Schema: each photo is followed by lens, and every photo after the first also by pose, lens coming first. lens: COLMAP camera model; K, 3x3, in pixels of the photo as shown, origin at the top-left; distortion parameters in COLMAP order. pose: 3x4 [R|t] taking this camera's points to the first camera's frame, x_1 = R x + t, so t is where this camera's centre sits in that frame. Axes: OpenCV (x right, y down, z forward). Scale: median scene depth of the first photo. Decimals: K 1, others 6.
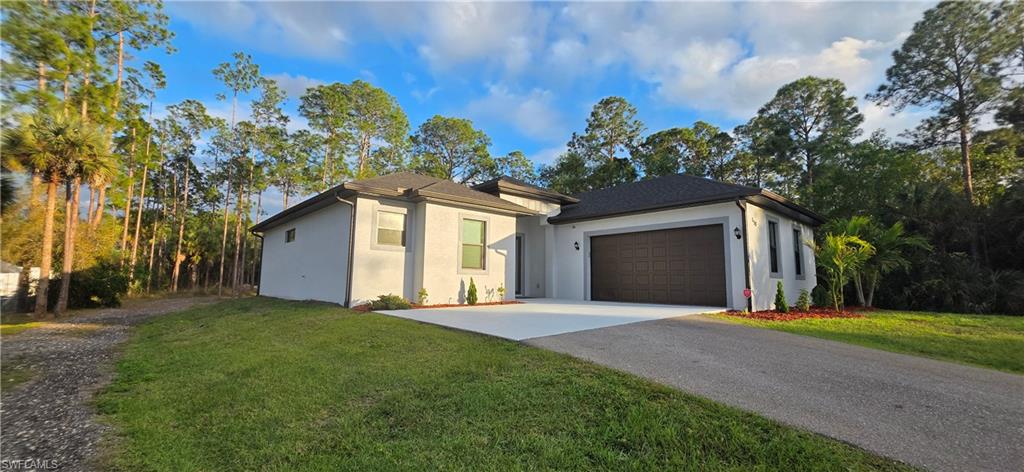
lens RADIAL K [[407.6, 0, 512.0], [0, 407.6, 236.0], [0, 0, 1]] dist [0.002508, 0.000021]
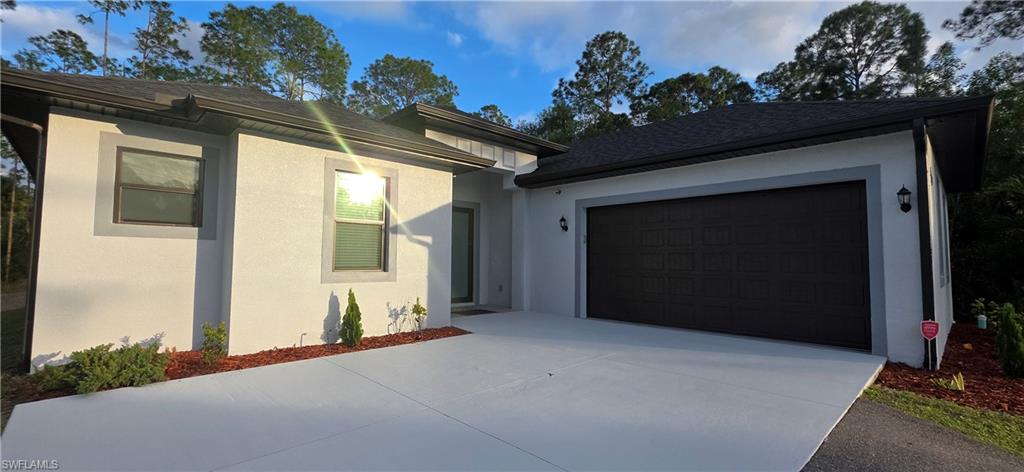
lens RADIAL K [[440.8, 0, 512.0], [0, 440.8, 236.0], [0, 0, 1]] dist [0.001783, 0.000255]
pose [[0.999124, -0.001249, 0.041825, 0.021997], [-0.001251, 0.998216, 0.059691, 0.001381], [-0.041825, -0.059691, 0.997340, 0.140507]]
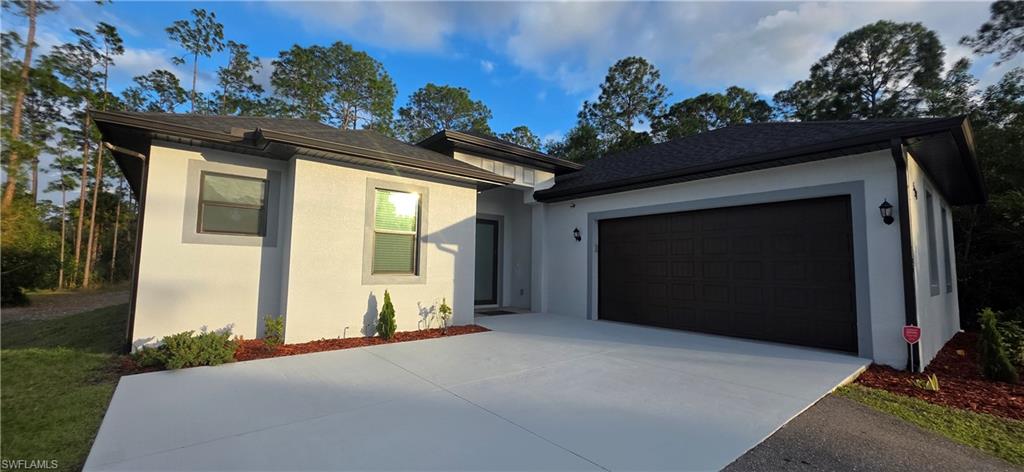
lens RADIAL K [[407.6, 0, 512.0], [0, 407.6, 236.0], [0, 0, 1]] dist [0.002508, 0.000021]
pose [[0.999391, 0.002291, -0.034828, 0.029320], [-0.001038, 0.999353, 0.035952, 0.001151], [0.034888, -0.035894, 0.998746, 0.131647]]
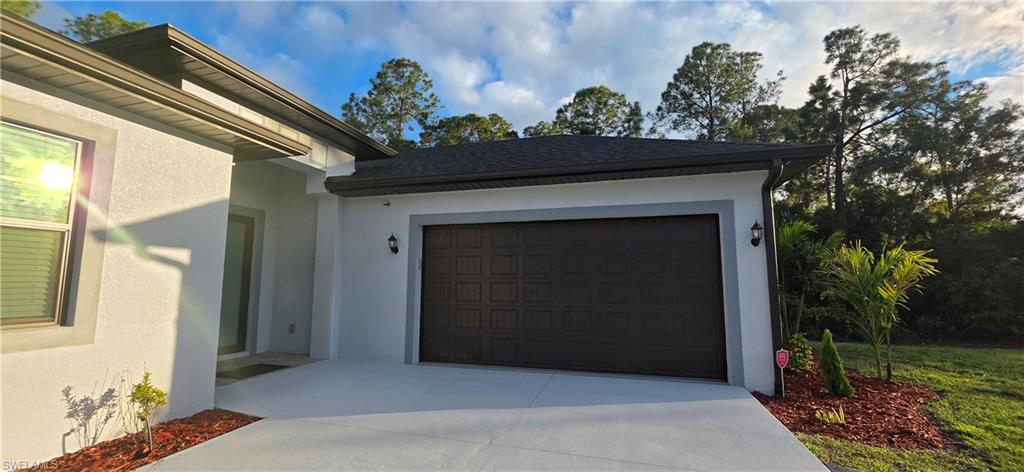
lens RADIAL K [[408.9, 0, 512.0], [0, 408.9, 236.0], [0, 0, 1]] dist [-0.001750, -0.000188]
pose [[0.843084, 0.051399, 0.535320, 0.009062], [-0.055083, 0.998440, -0.009114, 0.004418], [-0.534953, -0.021804, 0.844600, 0.203280]]
